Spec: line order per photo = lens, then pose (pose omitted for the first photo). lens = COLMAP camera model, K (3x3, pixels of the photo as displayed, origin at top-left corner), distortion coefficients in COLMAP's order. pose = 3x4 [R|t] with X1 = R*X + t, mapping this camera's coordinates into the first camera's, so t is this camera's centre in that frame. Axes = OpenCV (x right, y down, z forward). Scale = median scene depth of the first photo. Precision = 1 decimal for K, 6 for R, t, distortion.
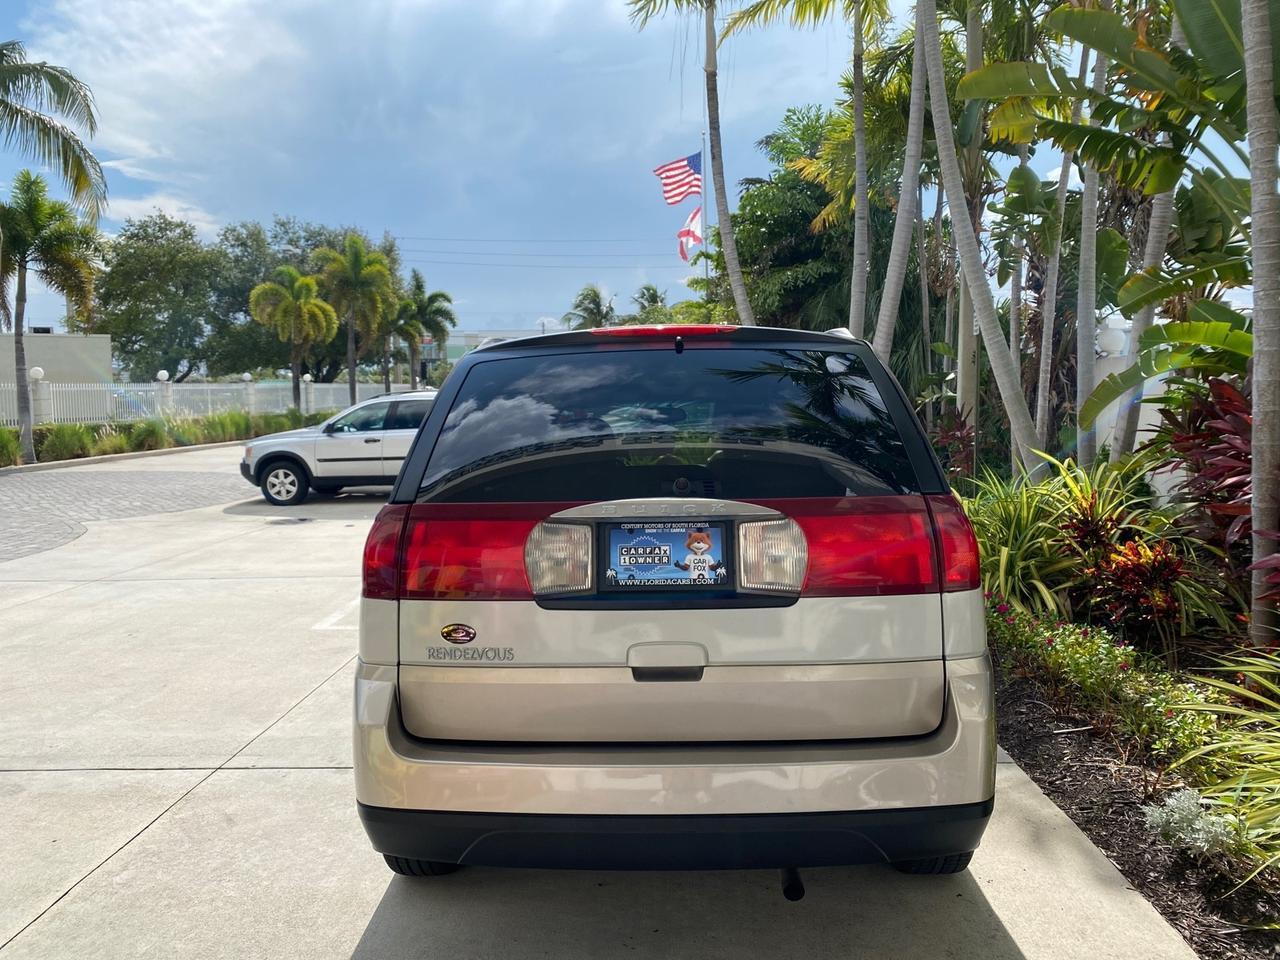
lens RADIAL K [[991.0, 0, 643.7], [0, 991.0, 481.7], [0, 0, 1]] dist [0.026061, -0.029465]
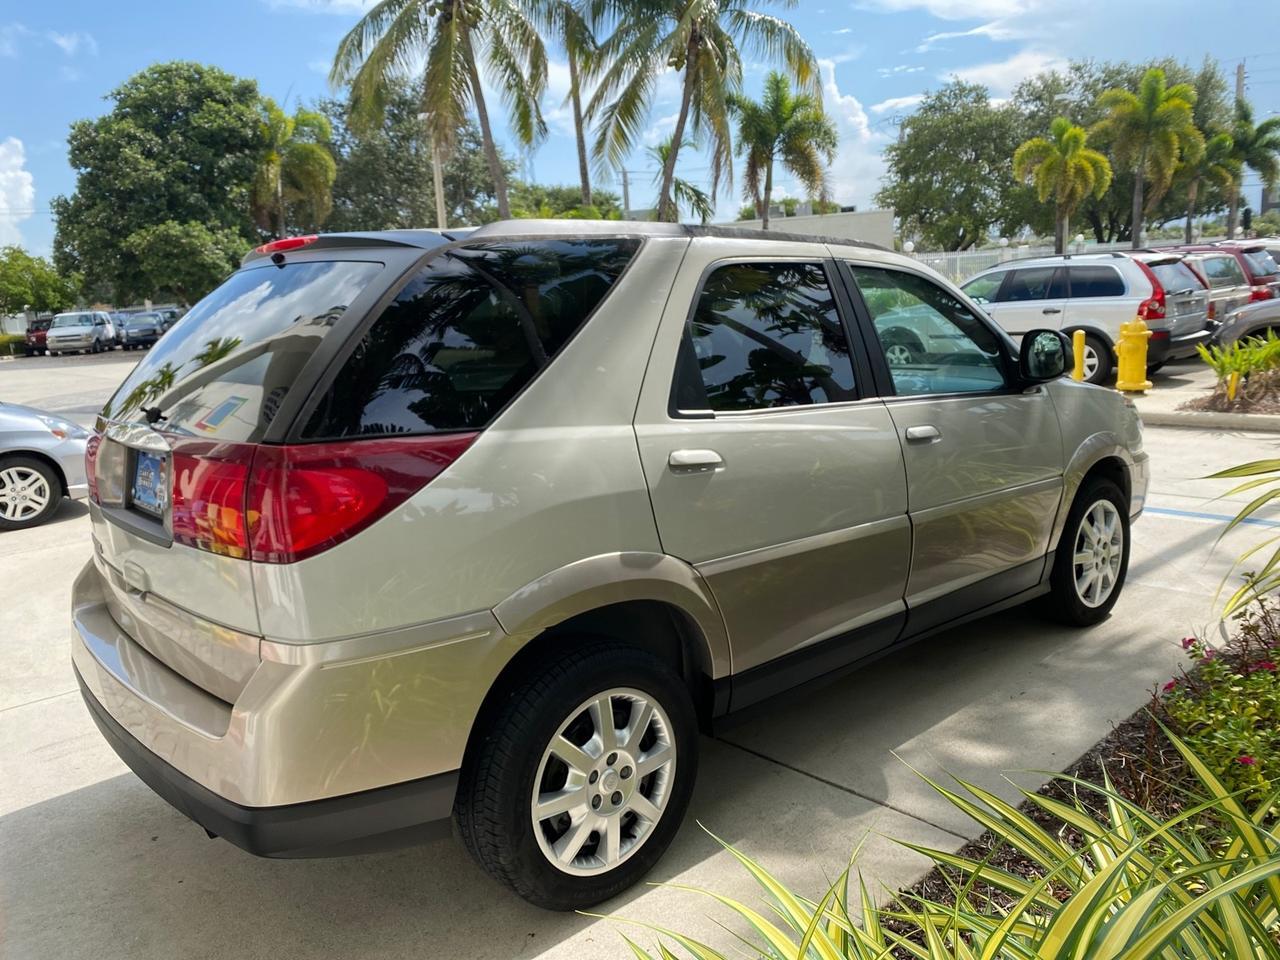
lens RADIAL K [[991.0, 0, 640.2], [0, 991.0, 484.7], [0, 0, 1]] dist [0.026061, -0.029465]
pose [[0.691149, 0.117343, -0.713122, 0.565930], [-0.017472, 0.989155, 0.145830, -0.044981], [0.722501, -0.088331, 0.685704, 0.358272]]
